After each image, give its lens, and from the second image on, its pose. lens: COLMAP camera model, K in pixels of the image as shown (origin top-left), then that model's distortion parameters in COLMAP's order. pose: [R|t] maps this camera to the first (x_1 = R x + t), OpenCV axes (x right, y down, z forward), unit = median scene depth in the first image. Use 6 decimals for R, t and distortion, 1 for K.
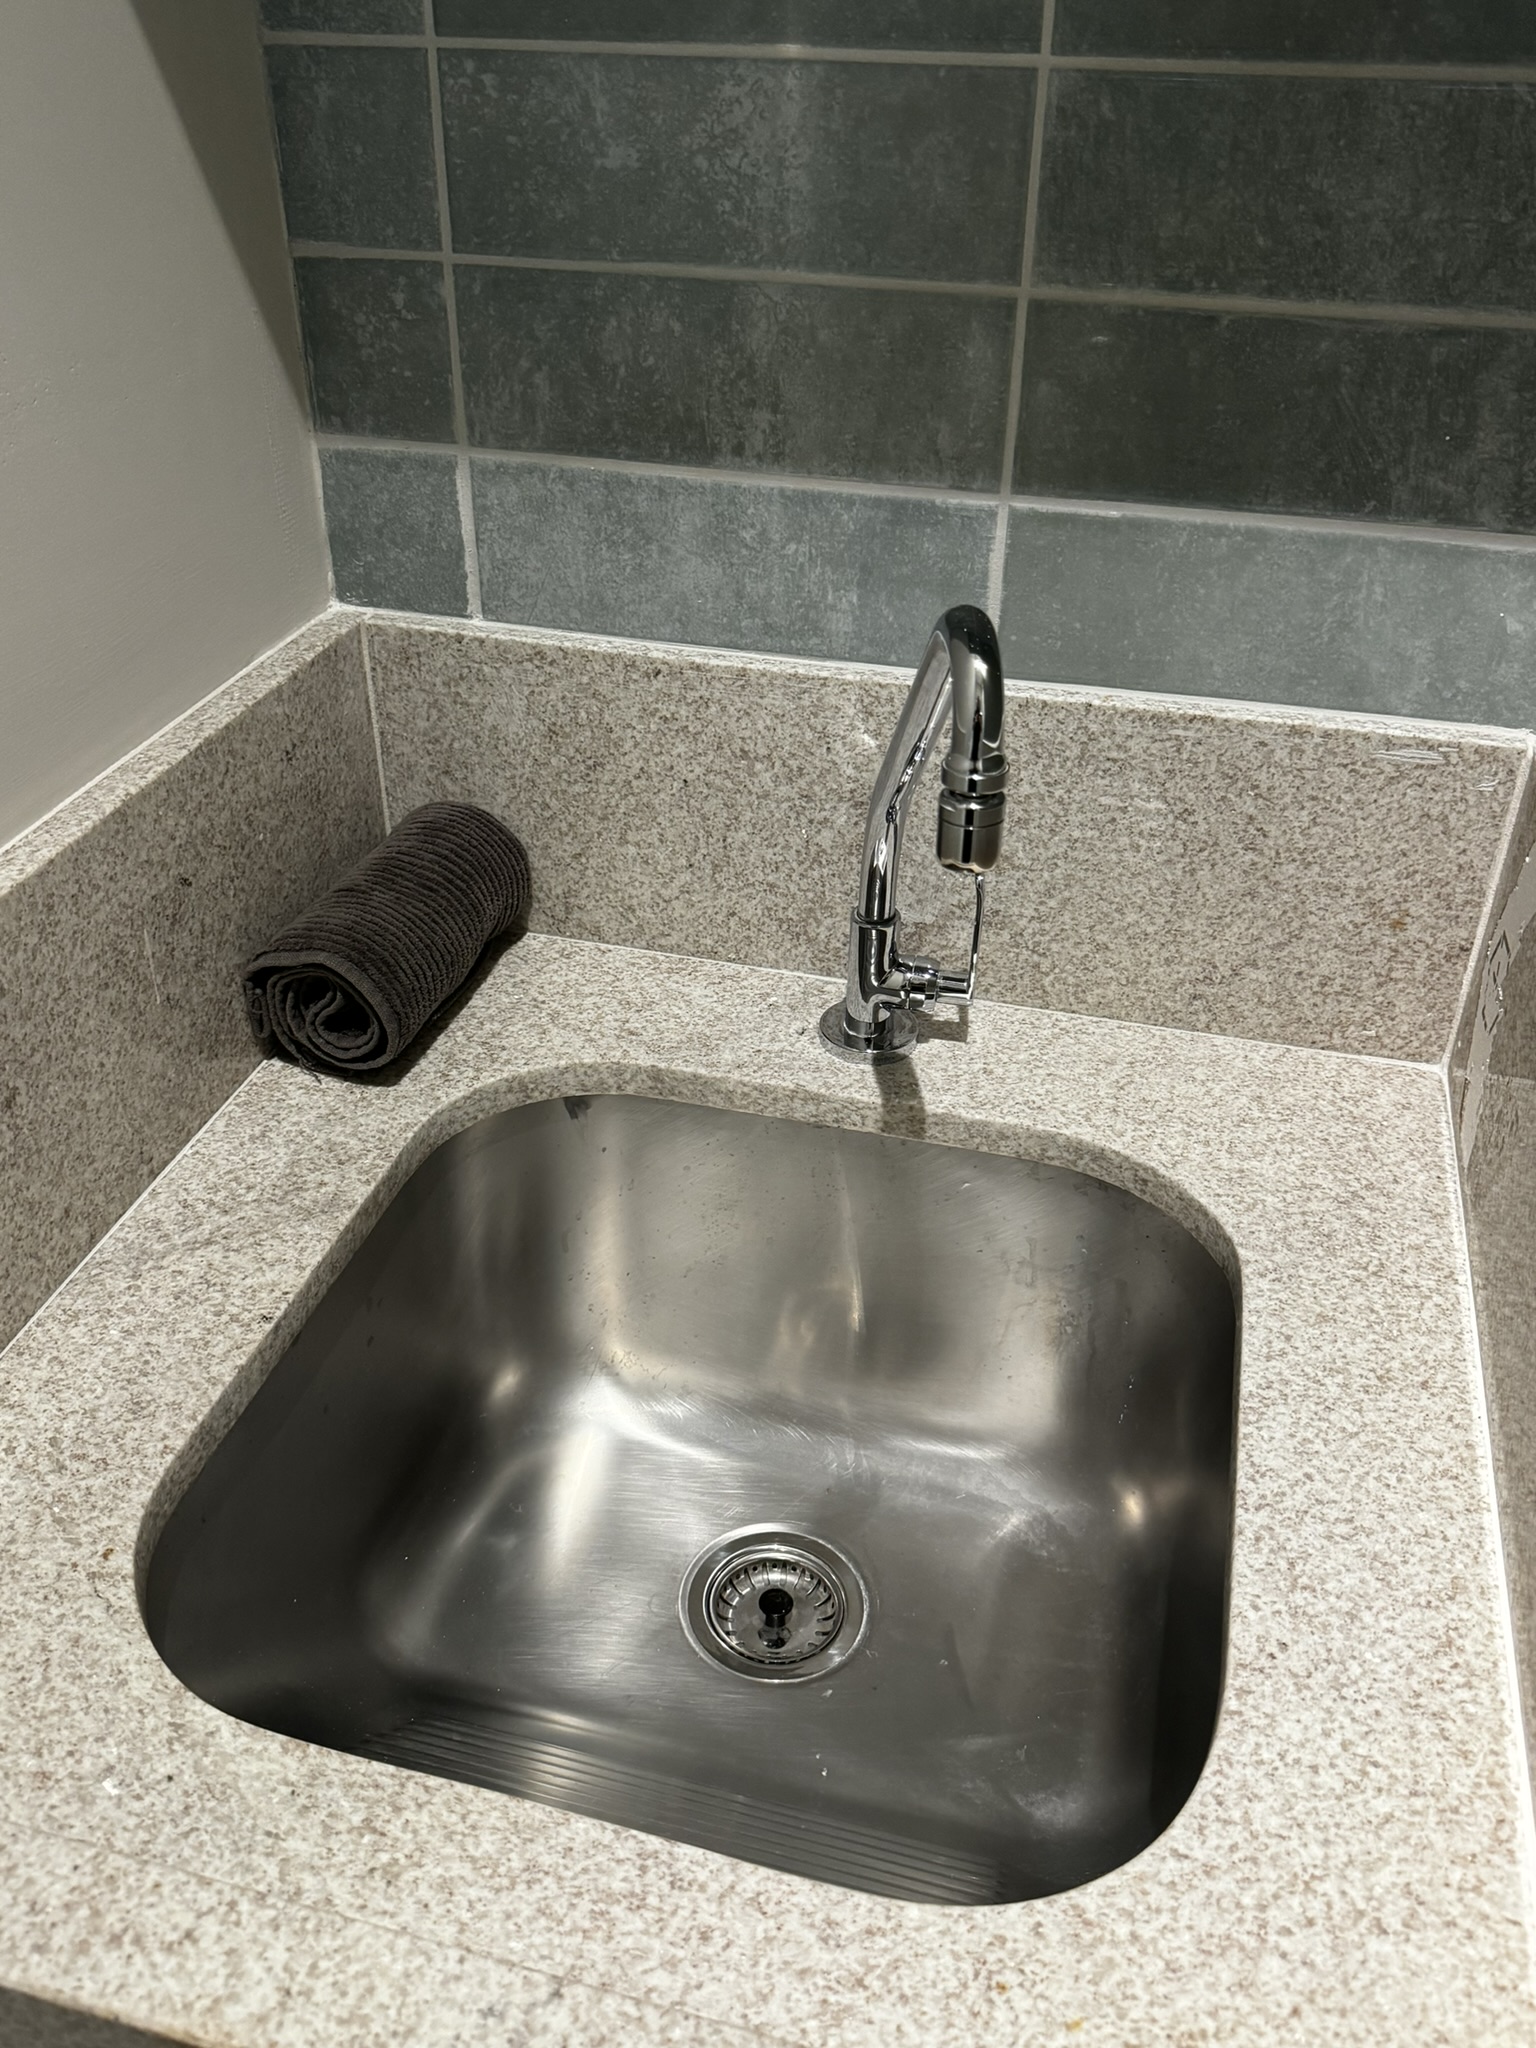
lens RADIAL K [[1662.2, 0, 765.1], [0, 1662.2, 1023.0], [0, 0, 1]] dist [0.175522, -0.363928]
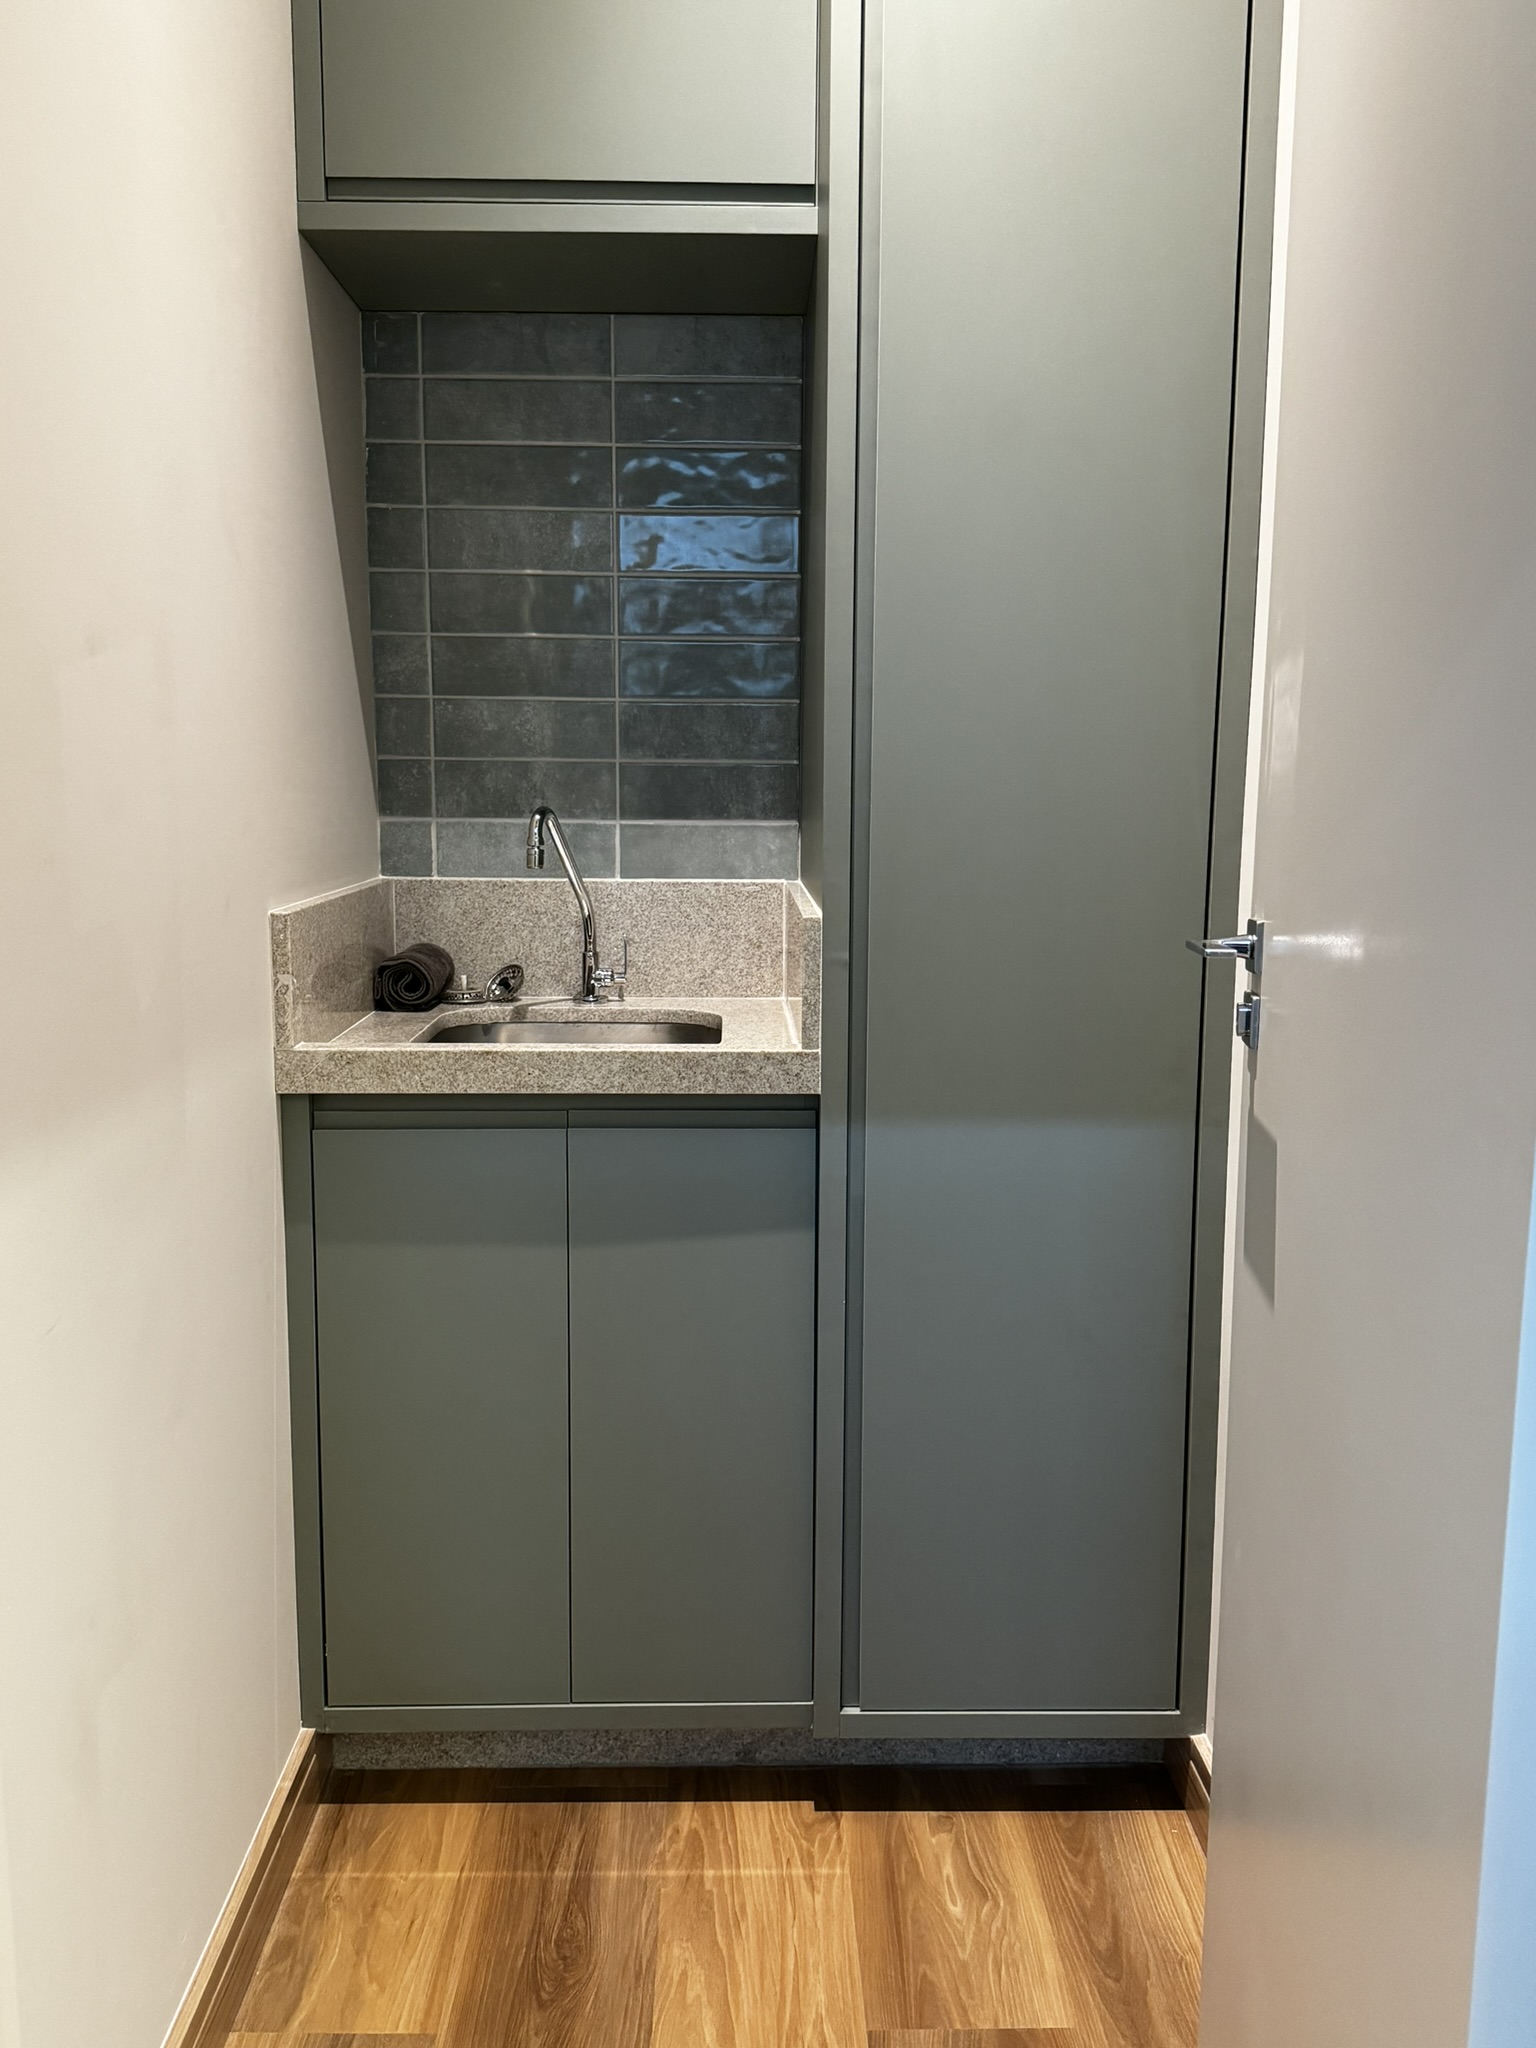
lens RADIAL K [[1662.2, 0, 765.1], [0, 1662.2, 1023.0], [0, 0, 1]] dist [0.175522, -0.363928]
pose [[0.961597, -0.048281, 0.270184, -0.444919], [0.153059, 0.911455, -0.381868, 1.239278], [-0.227824, 0.408558, 0.883842, -1.639162]]
